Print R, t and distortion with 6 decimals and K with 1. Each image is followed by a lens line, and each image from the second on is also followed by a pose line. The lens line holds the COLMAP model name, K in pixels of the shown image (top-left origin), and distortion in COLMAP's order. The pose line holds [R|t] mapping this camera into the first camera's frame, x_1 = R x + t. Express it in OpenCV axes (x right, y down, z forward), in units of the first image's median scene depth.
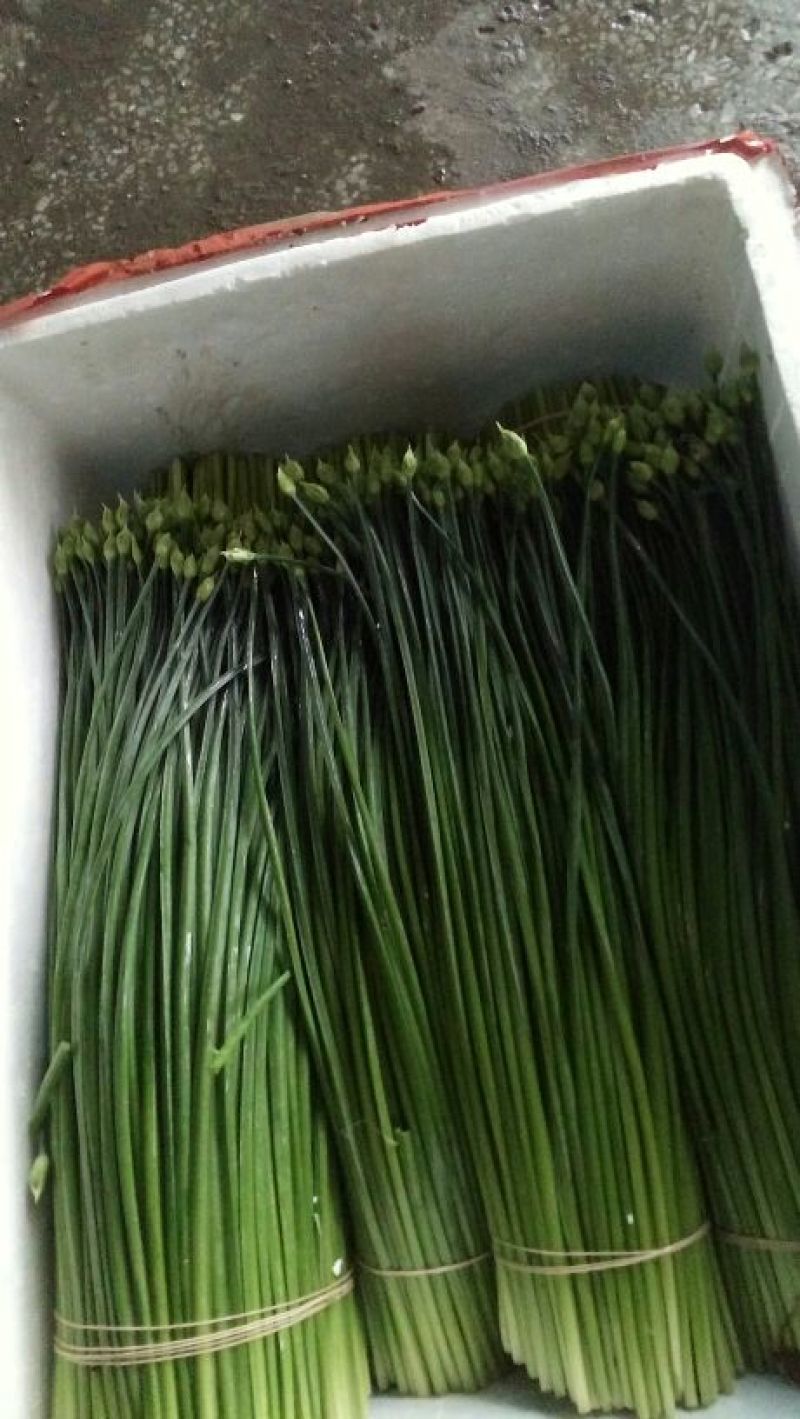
lens RADIAL K [[1013.8, 0, 406.9], [0, 1013.8, 713.4], [0, 0, 1]] dist [0.009501, -0.006058]
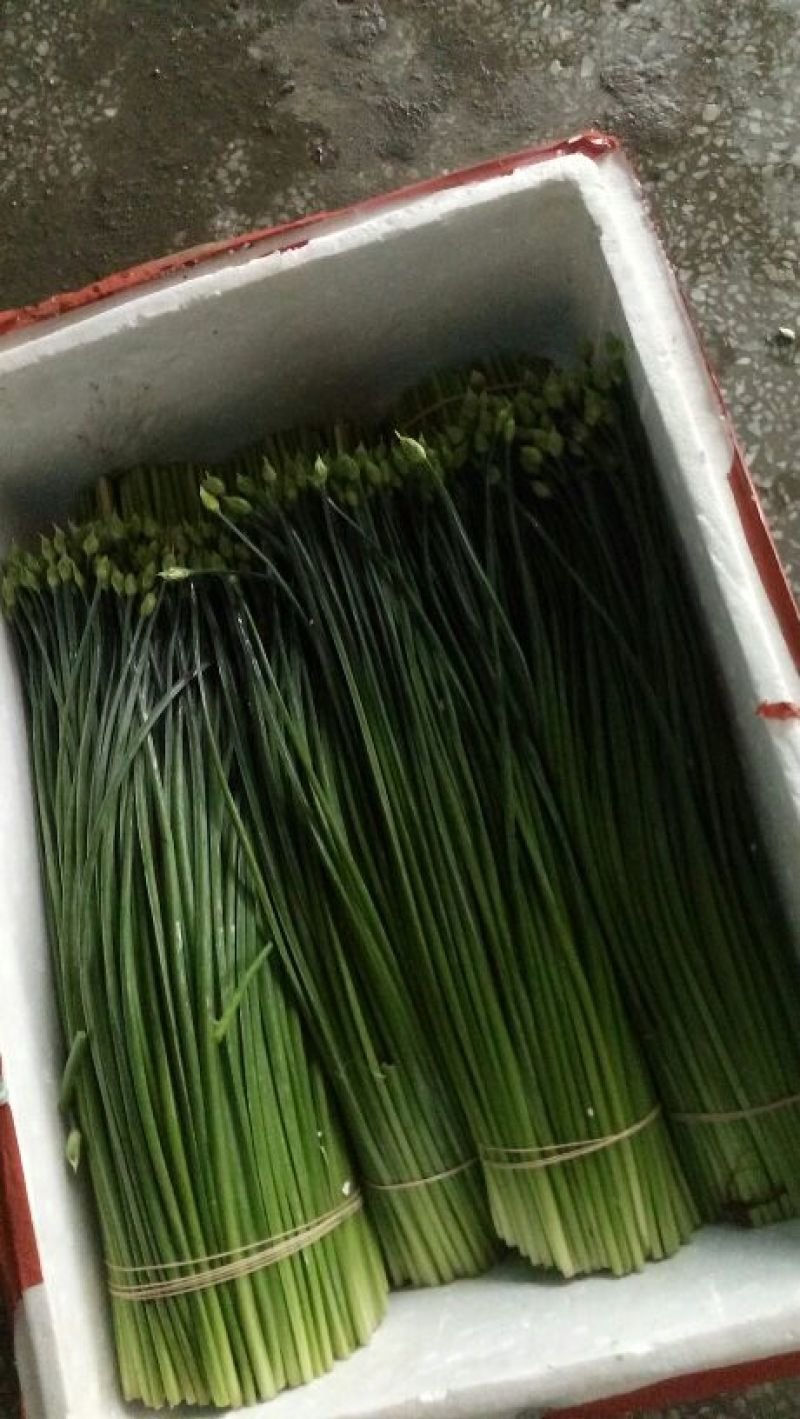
lens RADIAL K [[1013.8, 0, 406.9], [0, 1013.8, 713.4], [0, 0, 1]] dist [0.009501, -0.006058]
pose [[0.991454, -0.123671, 0.041526, 0.016664], [0.120768, 0.990460, 0.066368, -0.050372], [-0.049338, -0.060786, 0.996931, -0.105125]]
